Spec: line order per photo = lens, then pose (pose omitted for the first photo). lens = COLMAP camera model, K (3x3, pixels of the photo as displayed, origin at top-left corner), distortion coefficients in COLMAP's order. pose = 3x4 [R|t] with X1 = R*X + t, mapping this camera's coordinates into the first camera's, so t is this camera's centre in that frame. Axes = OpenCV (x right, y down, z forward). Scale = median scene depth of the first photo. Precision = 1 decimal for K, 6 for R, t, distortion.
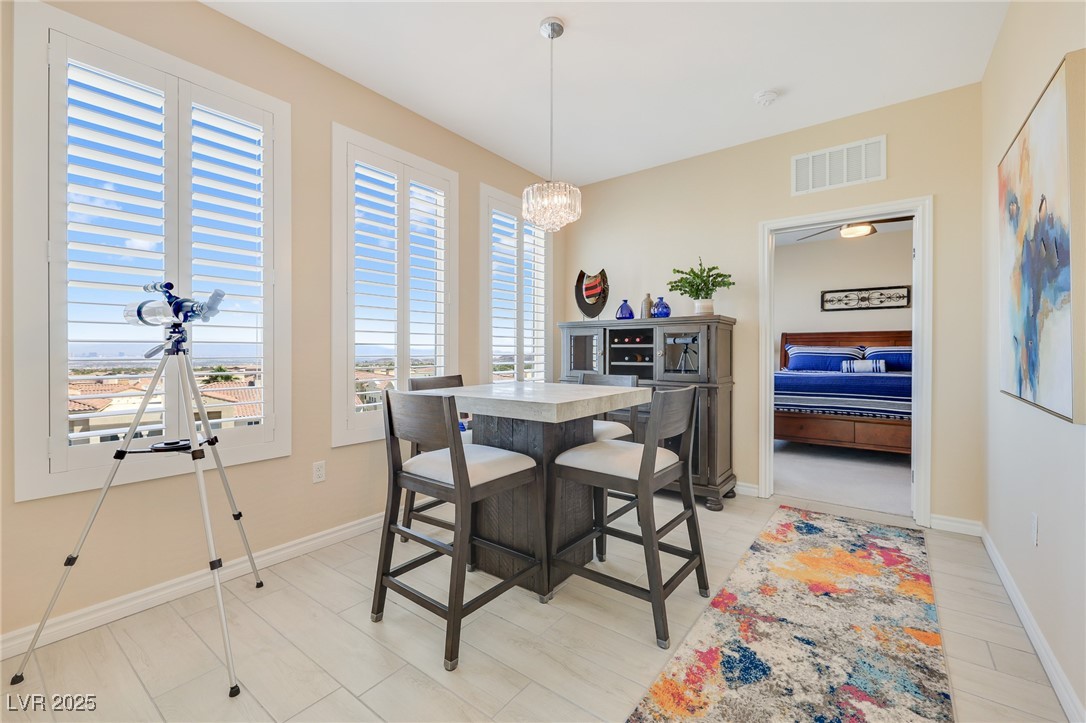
lens RADIAL K [[463.5, 0, 531.7], [0, 463.5, 343.5], [0, 0, 1]] dist [-0.005379, 0.000124]
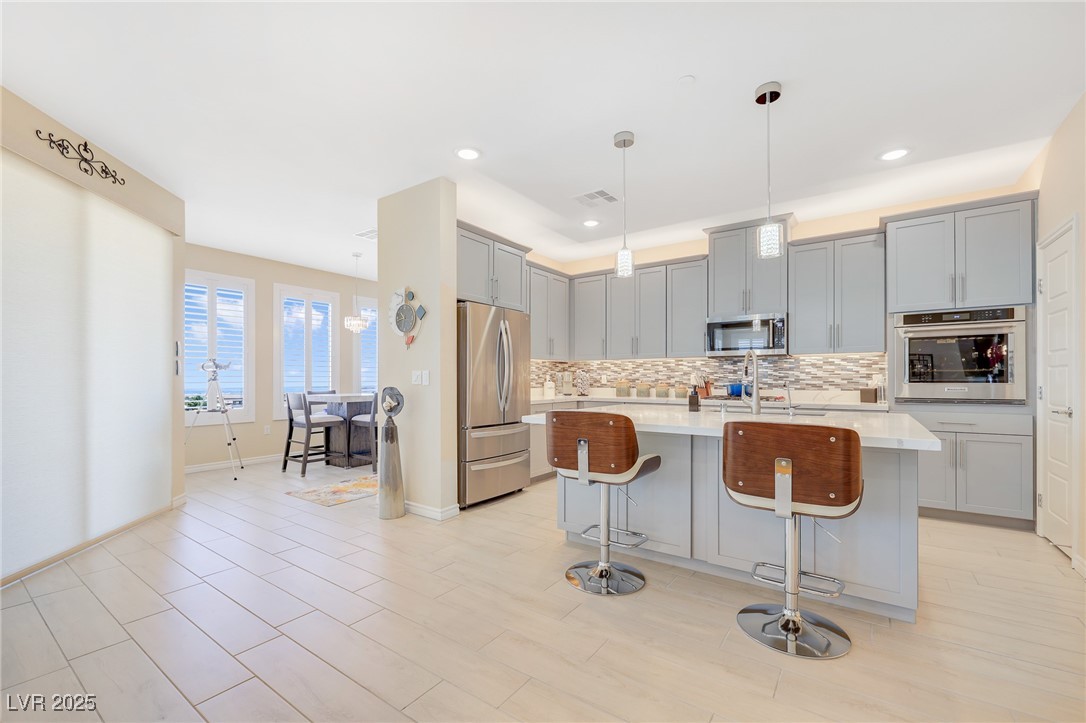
lens RADIAL K [[463.5, 0, 531.7], [0, 463.5, 378.1], [0, 0, 1]] dist [-0.005379, 0.000124]
pose [[0.999481, -0.006294, 0.031582, 0.885414], [0.005959, 0.999925, 0.010693, -0.010337], [-0.031647, -0.010499, 0.999444, -1.523464]]
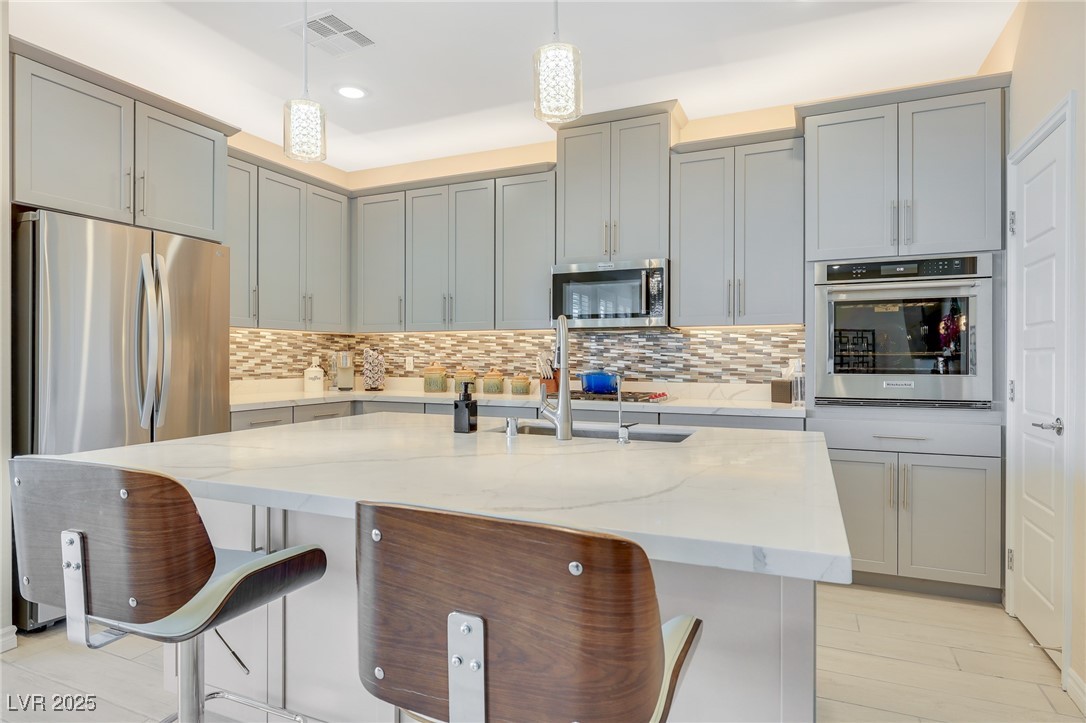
lens RADIAL K [[616.9, 0, 538.5], [0, 616.9, 358.5], [0, 0, 1]] dist [-0.011903, 0.003556]
pose [[0.971038, -0.004196, 0.238889, 1.281262], [0.000785, 0.999896, 0.014372, -0.020562], [-0.238925, -0.013769, 0.970940, -1.127022]]
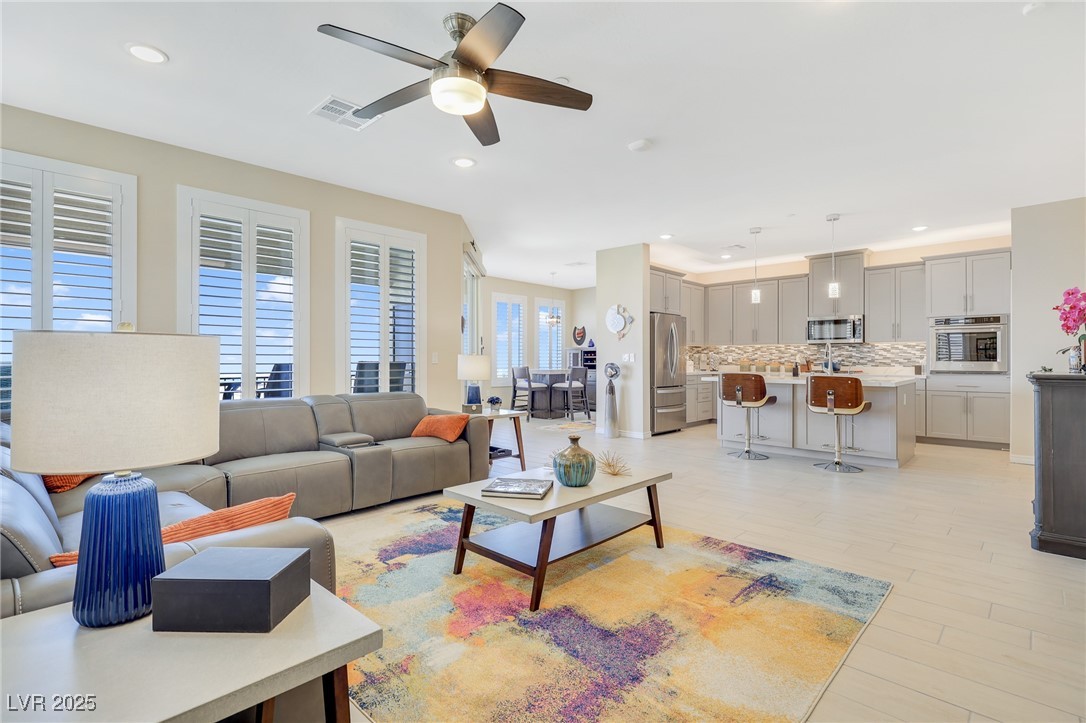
lens RADIAL K [[515.5, 0, 541.1], [0, 515.5, 356.8], [0, 0, 1]] dist [-0.002044, 0.000724]
pose [[0.993761, -0.004774, -0.111426, 0.387742], [0.005544, 0.999963, 0.006610, -0.025010], [0.111390, -0.007187, 0.993751, -2.989825]]
